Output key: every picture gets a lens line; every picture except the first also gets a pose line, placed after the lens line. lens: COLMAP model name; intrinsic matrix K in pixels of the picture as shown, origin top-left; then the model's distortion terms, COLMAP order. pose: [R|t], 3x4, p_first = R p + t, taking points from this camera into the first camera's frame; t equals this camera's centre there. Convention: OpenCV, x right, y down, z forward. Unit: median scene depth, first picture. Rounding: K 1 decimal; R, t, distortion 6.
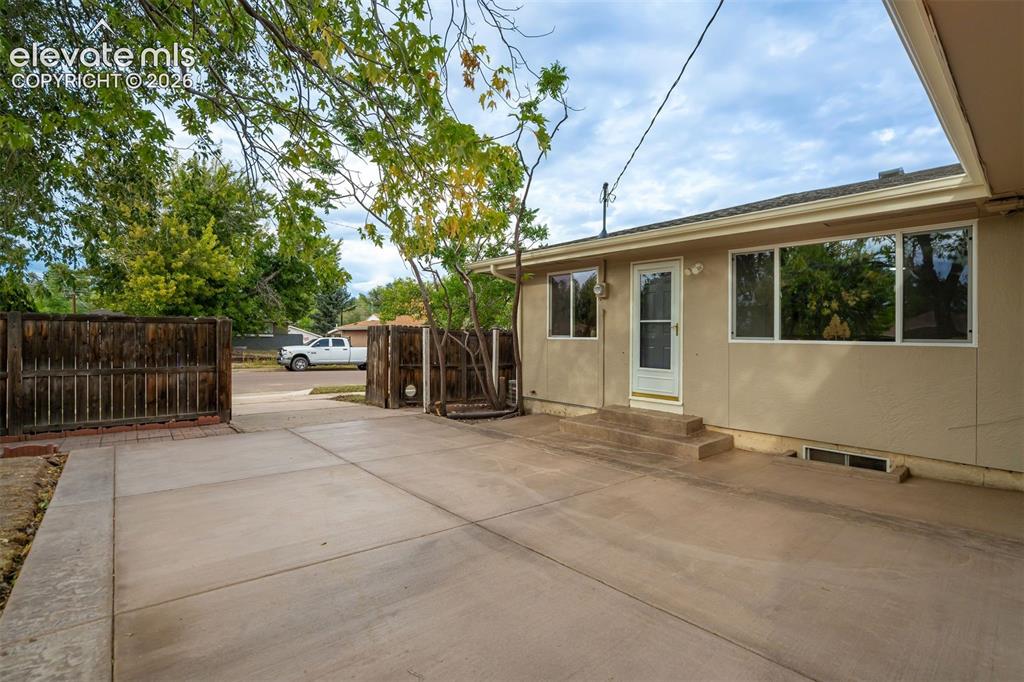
lens RADIAL K [[480.4, 0, 512.0], [0, 480.4, 341.0], [0, 0, 1]] dist [-0.039335, 0.000101]
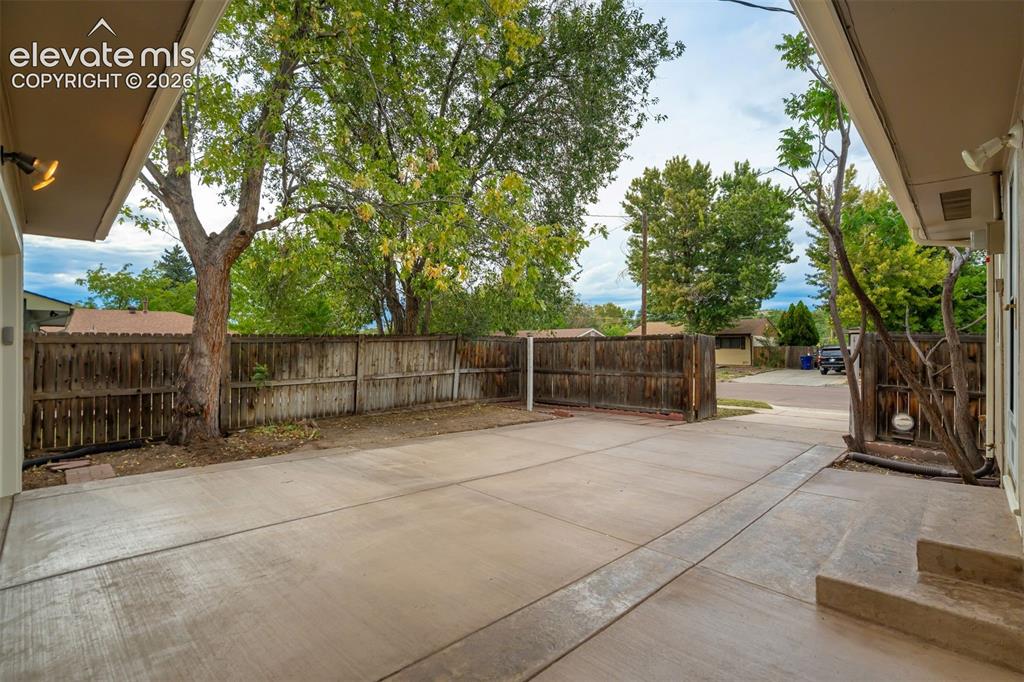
lens RADIAL K [[480.4, 0, 512.0], [0, 480.4, 341.0], [0, 0, 1]] dist [-0.039335, 0.000101]
pose [[0.071980, -0.032263, -0.996884, 1.006387], [-0.004558, 0.999456, -0.032675, 0.019872], [0.997396, 0.006896, 0.071794, 0.833094]]
